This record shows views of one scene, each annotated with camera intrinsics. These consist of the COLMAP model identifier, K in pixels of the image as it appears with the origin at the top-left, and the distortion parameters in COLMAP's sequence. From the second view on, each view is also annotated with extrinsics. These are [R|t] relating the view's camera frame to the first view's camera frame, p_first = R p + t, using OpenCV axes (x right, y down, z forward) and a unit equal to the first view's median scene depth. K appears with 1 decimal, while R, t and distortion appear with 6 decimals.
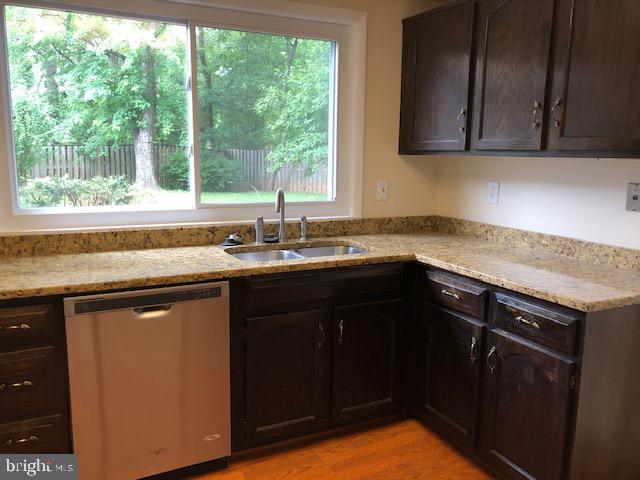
lens RADIAL K [[519.7, 0, 315.3], [0, 519.7, 237.9], [0, 0, 1]] dist [0.046352, -0.130307]
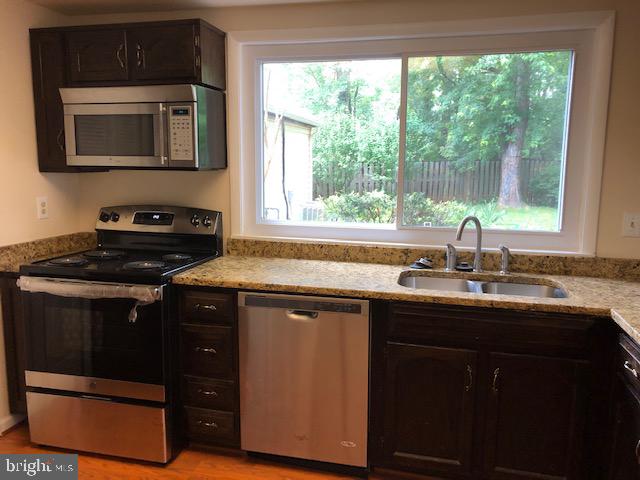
lens RADIAL K [[519.7, 0, 315.3], [0, 519.7, 237.9], [0, 0, 1]] dist [0.046352, -0.130307]
pose [[0.749982, 0.089621, -0.655359, 0.332527], [-0.104909, 0.994354, 0.015924, -0.038436], [0.653086, 0.056810, 0.755150, 0.095144]]
